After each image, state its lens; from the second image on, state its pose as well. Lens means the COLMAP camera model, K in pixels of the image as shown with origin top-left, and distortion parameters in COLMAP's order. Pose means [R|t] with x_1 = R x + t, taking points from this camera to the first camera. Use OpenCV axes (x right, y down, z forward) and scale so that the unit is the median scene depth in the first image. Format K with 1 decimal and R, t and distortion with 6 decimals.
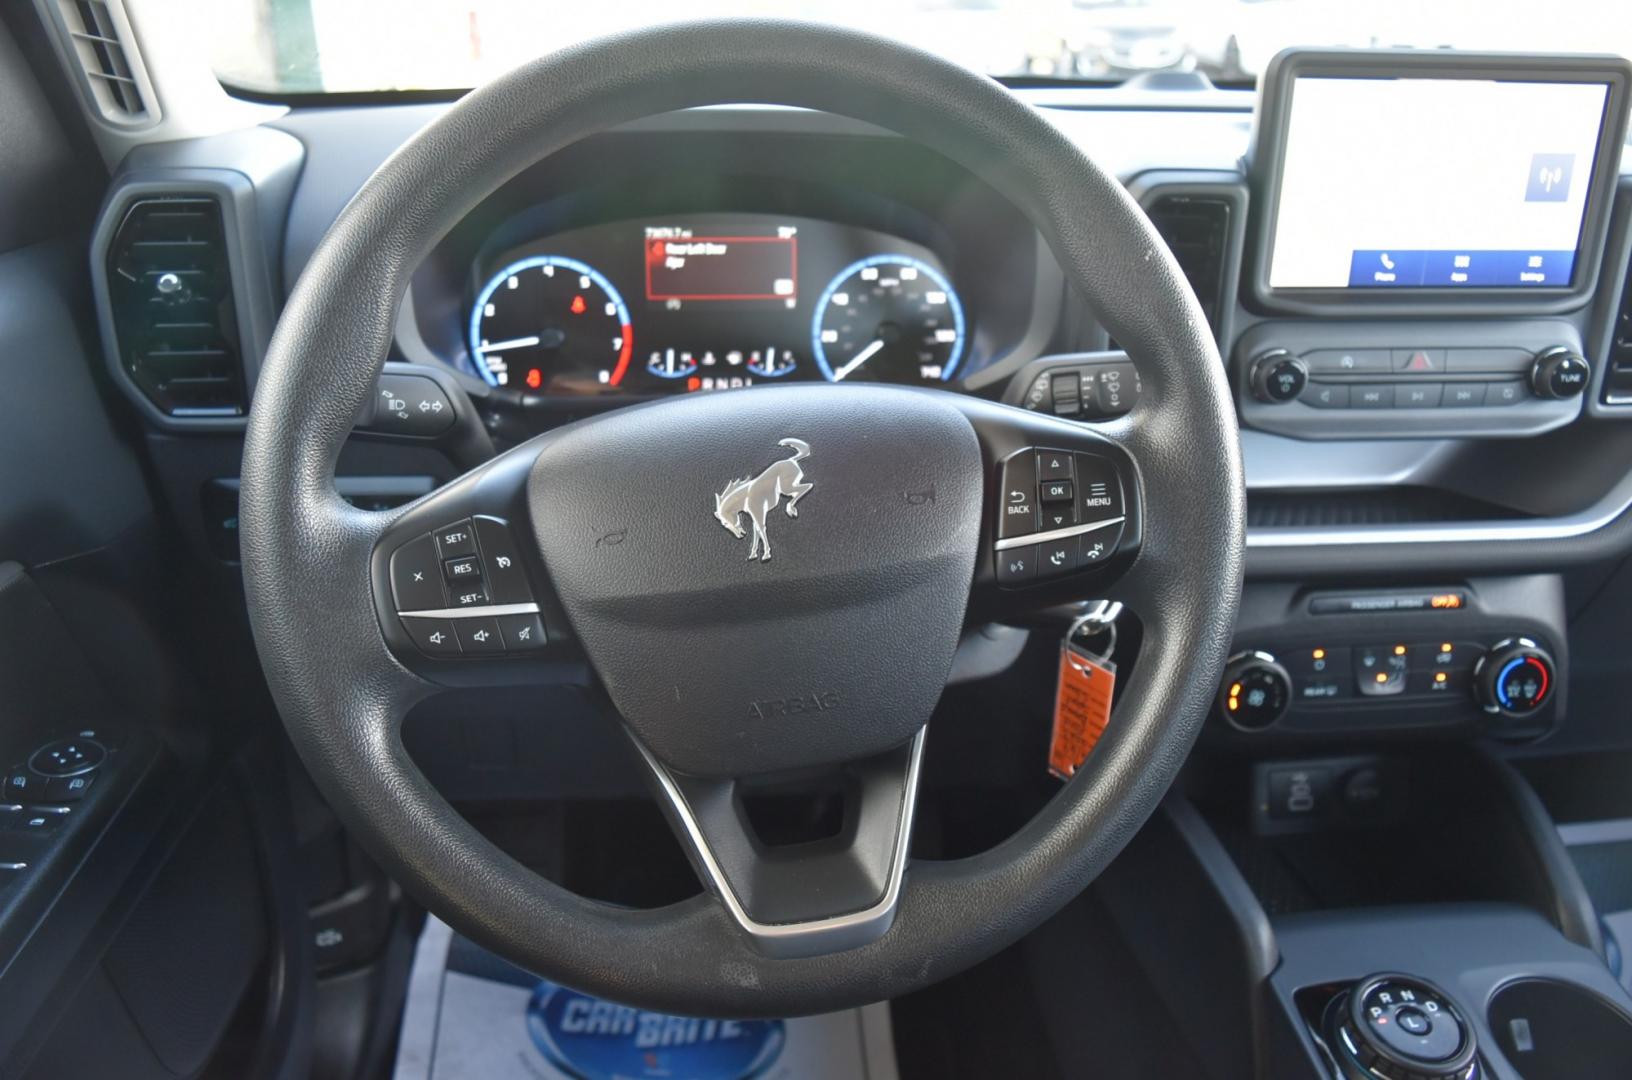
lens RADIAL K [[1094.2, 0, 816.0], [0, 1094.2, 540.0], [0, 0, 1]] dist [-0.135623, -0.001022]
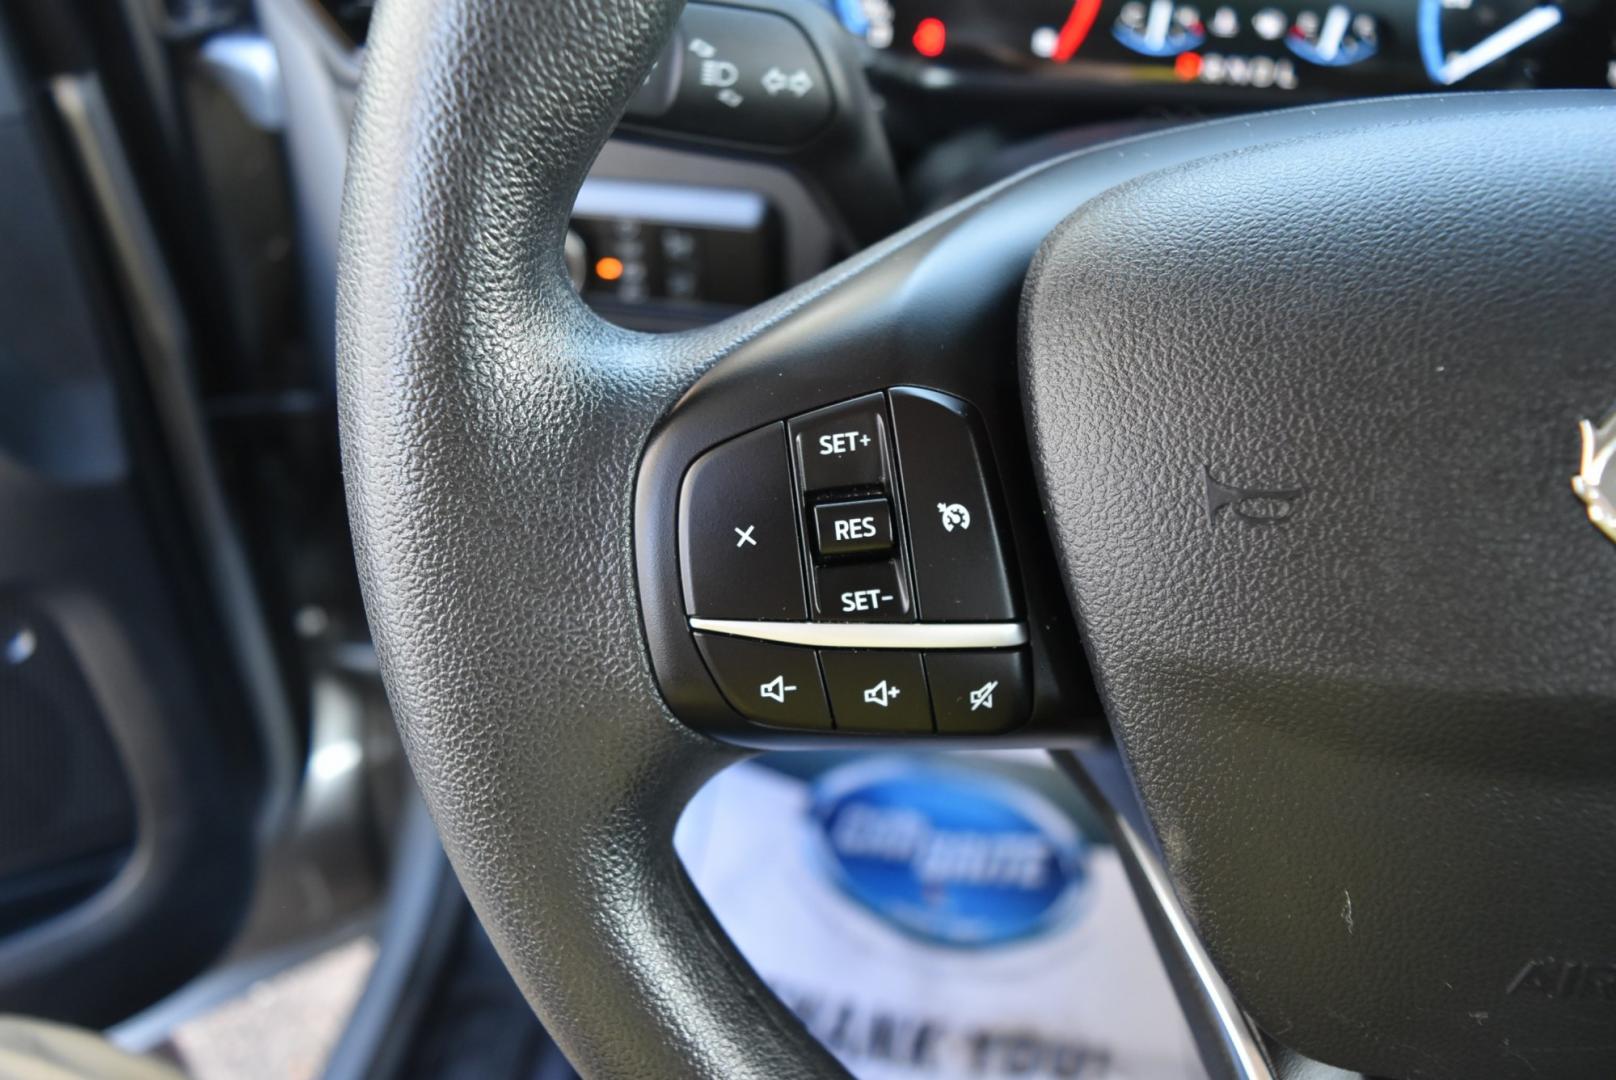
lens RADIAL K [[1206.9, 0, 808.0], [0, 1206.9, 540.0], [0, 0, 1]] dist [-0.003516, -0.005705]
pose [[0.956783, 0.163577, -0.240434, -0.208260], [-0.101893, 0.962957, 0.249662, -0.070178], [0.272366, -0.214374, 0.938009, 0.506072]]
